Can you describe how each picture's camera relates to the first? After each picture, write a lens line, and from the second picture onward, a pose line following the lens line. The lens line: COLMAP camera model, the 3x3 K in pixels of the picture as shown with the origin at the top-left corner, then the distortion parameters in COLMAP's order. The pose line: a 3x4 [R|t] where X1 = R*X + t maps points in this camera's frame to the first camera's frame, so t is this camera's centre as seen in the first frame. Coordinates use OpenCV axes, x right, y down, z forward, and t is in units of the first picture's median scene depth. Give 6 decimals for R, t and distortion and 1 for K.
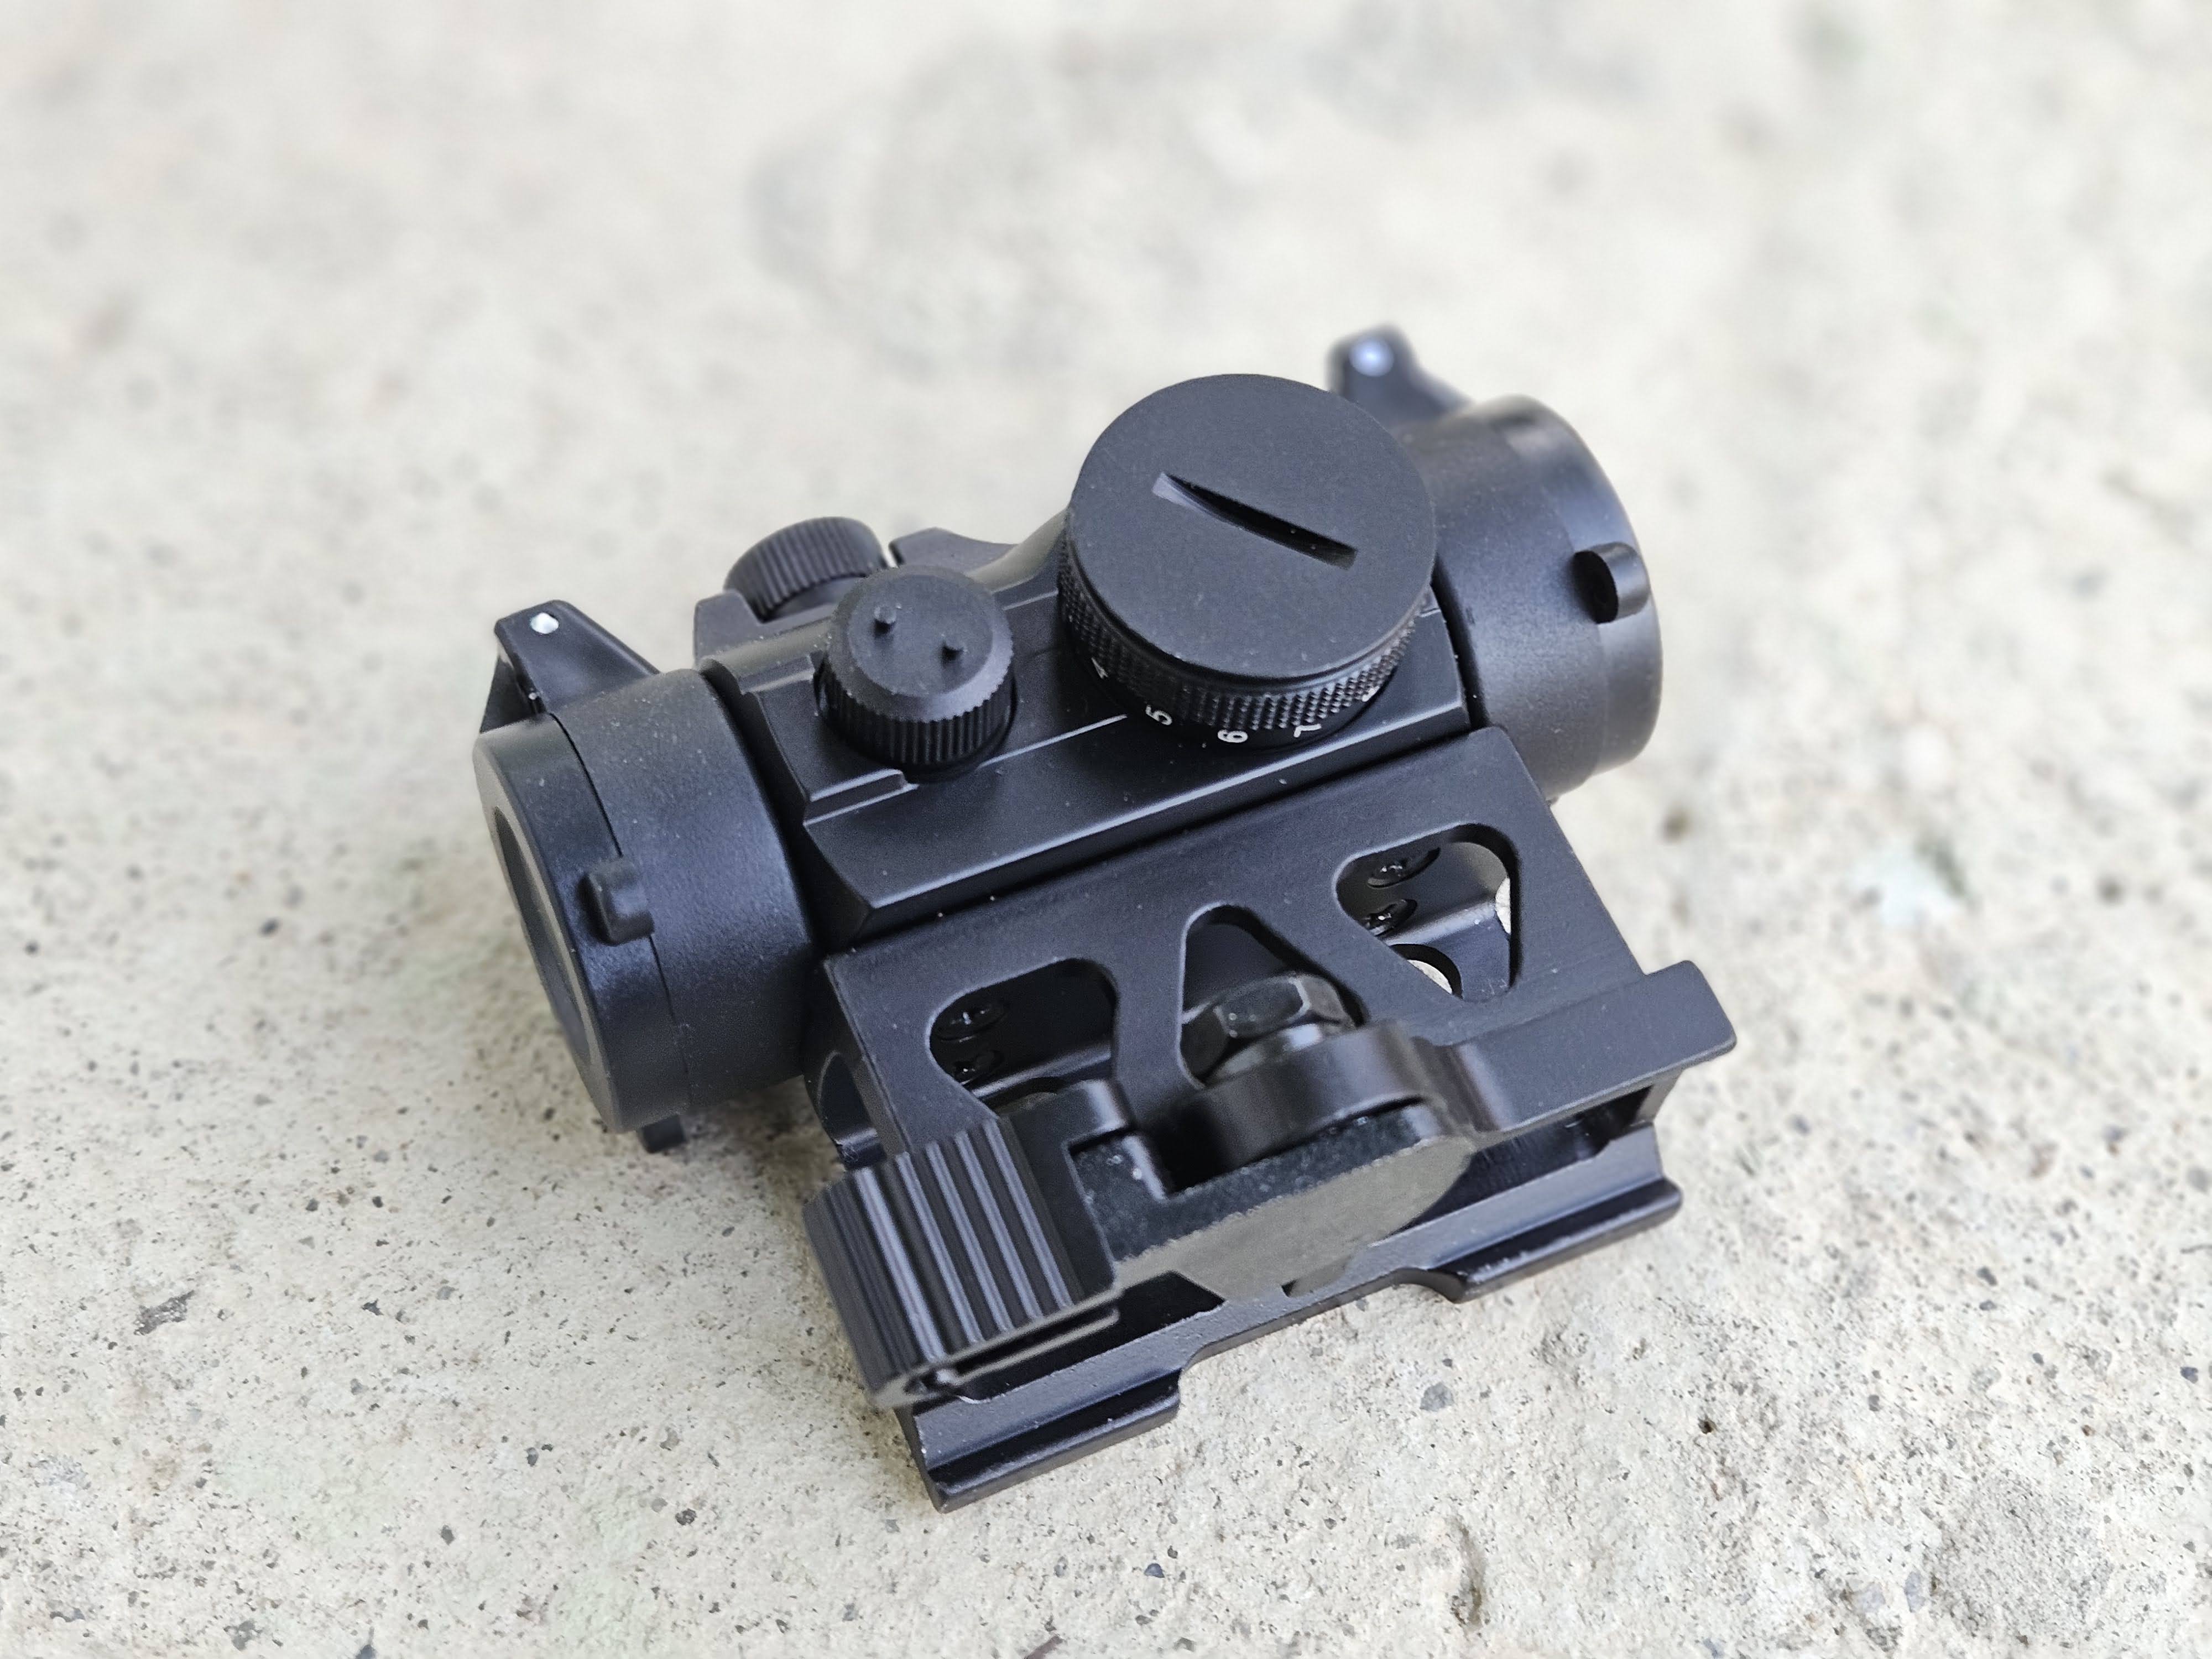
lens RADIAL K [[3034.5, 0, 1106.0], [0, 3034.5, 829.5], [0, 0, 1]] dist [0.010891, 0.000430]
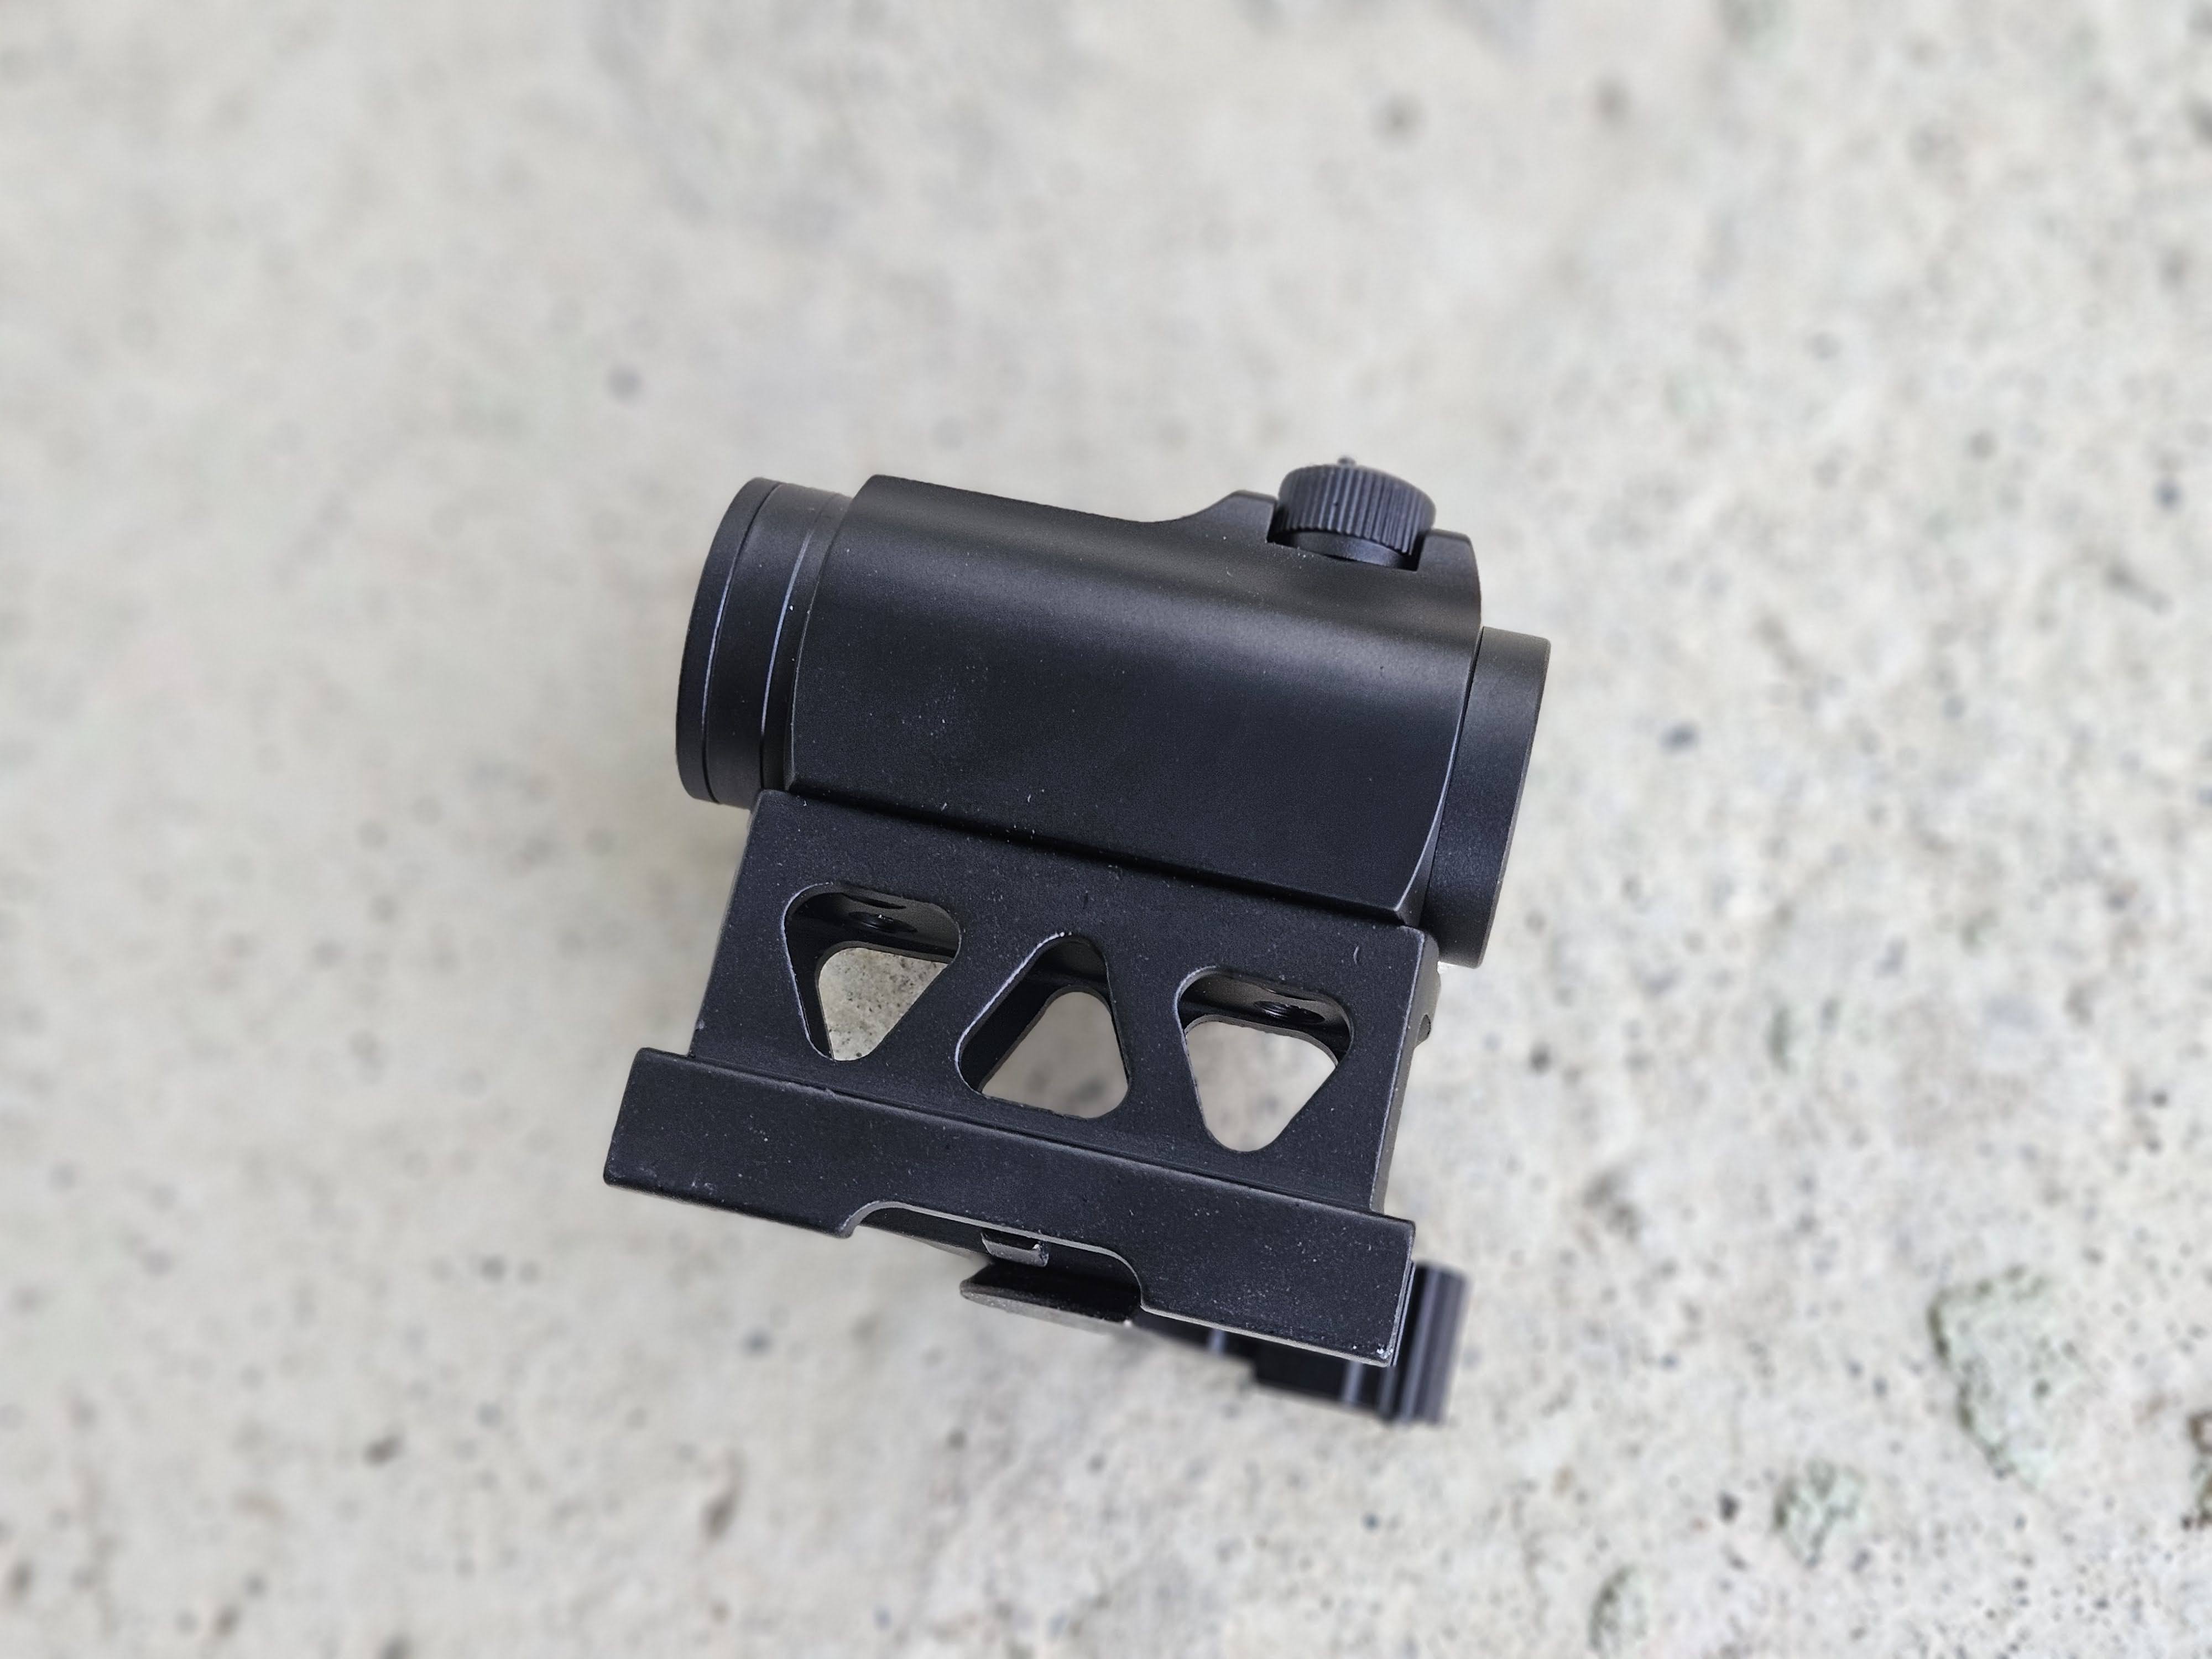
lens RADIAL K [[3034.5, 0, 1106.0], [0, 3034.5, 829.5], [0, 0, 1]] dist [0.010891, 0.000430]
pose [[0.944473, 0.285377, -0.162881, 0.370108], [-0.201337, 0.894353, 0.399495, -0.494587], [0.259680, -0.344519, 0.902149, 0.019657]]
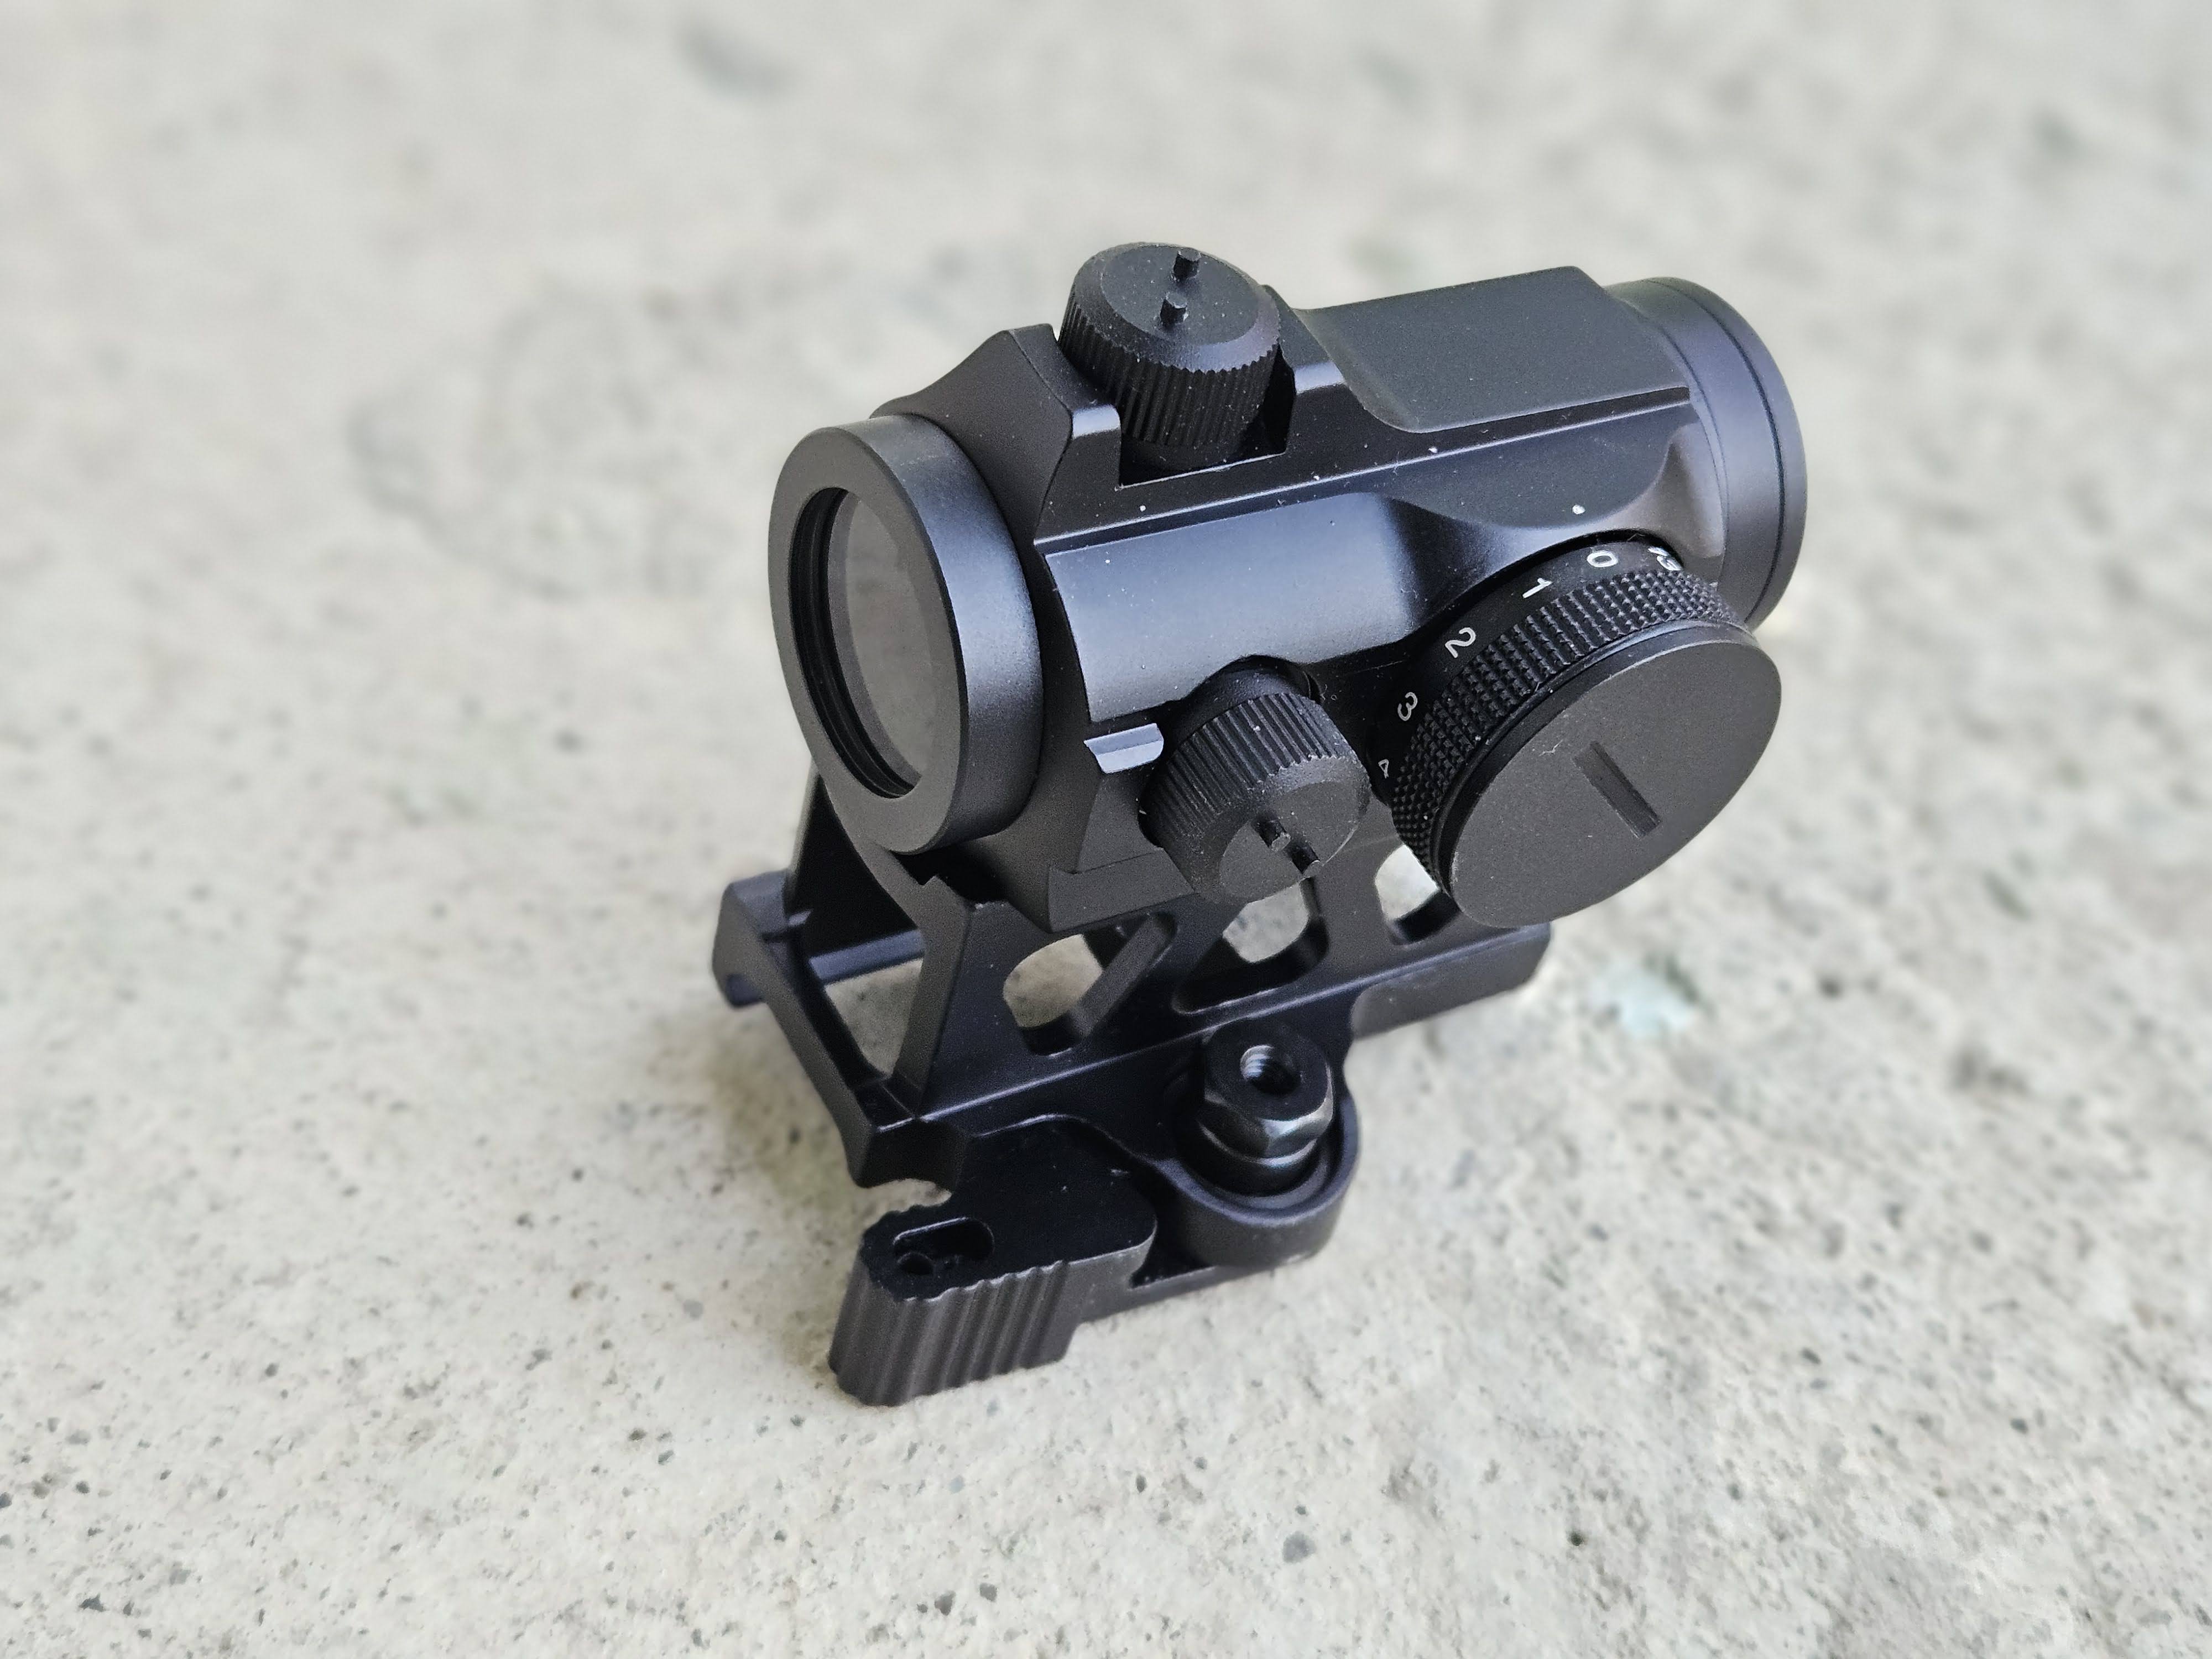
lens RADIAL K [[3034.5, 0, 1106.0], [0, 3034.5, 829.5], [0, 0, 1]] dist [0.010891, 0.000430]
pose [[0.971452, -0.077982, 0.224051, -0.136868], [0.114195, 0.981527, -0.153507, 0.105292], [-0.207941, 0.174710, 0.962412, 0.076702]]
